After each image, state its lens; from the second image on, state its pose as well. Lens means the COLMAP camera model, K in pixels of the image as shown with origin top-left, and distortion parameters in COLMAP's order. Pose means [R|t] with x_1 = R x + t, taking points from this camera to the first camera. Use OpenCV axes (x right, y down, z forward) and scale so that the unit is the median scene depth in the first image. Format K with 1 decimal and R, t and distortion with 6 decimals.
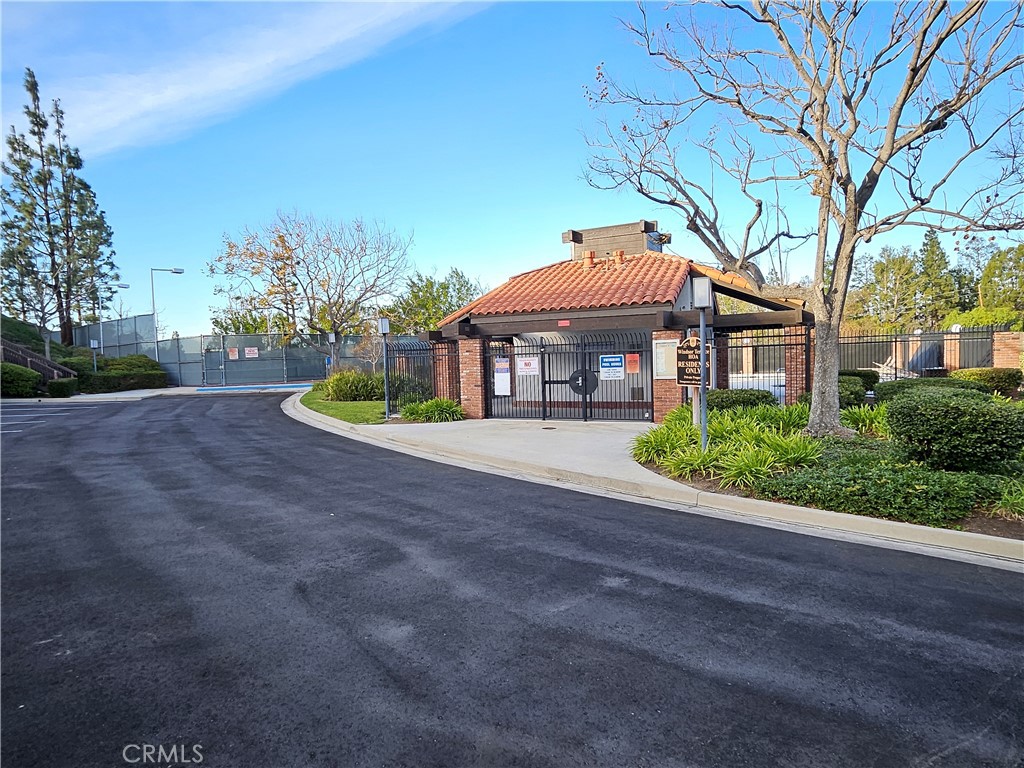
lens RADIAL K [[414.5, 0, 511.7], [0, 414.5, 414.0], [0, 0, 1]] dist [-0.000932, -0.000232]
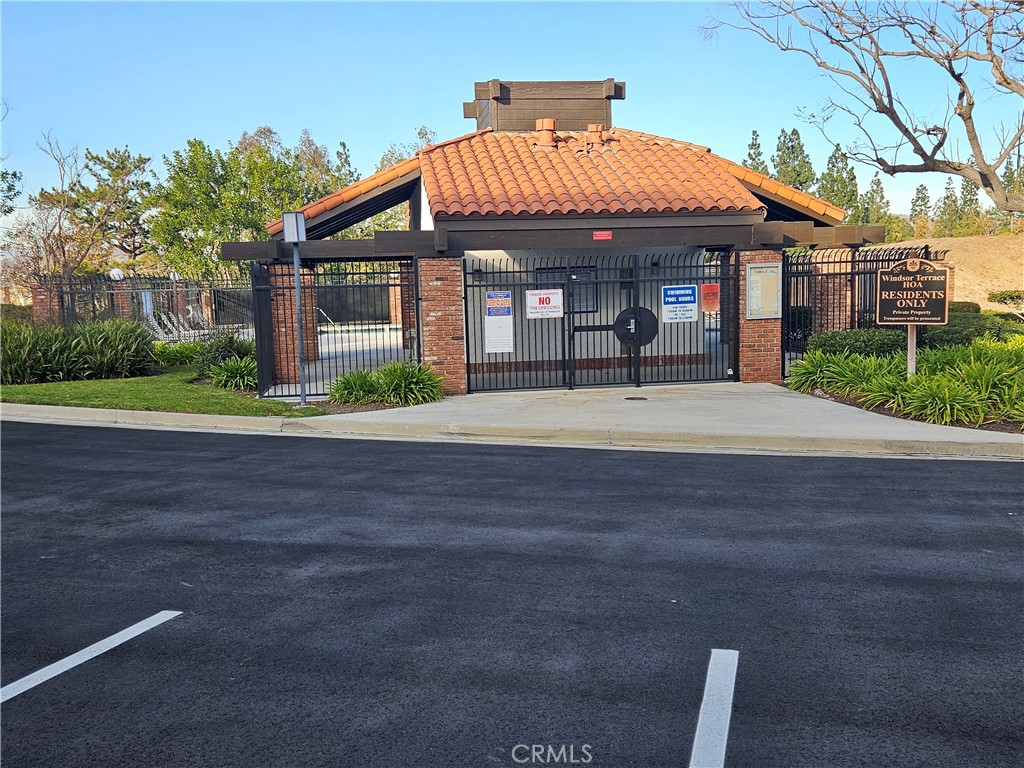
lens RADIAL K [[686.5, 0, 563.7], [0, 686.5, 382.7], [0, 0, 1]] dist [0.064404, 0.000902]
pose [[0.906466, -0.059082, 0.418125, -0.372502], [0.060950, 0.998101, 0.008898, -0.005704], [-0.417857, 0.017419, 0.908346, 0.063896]]
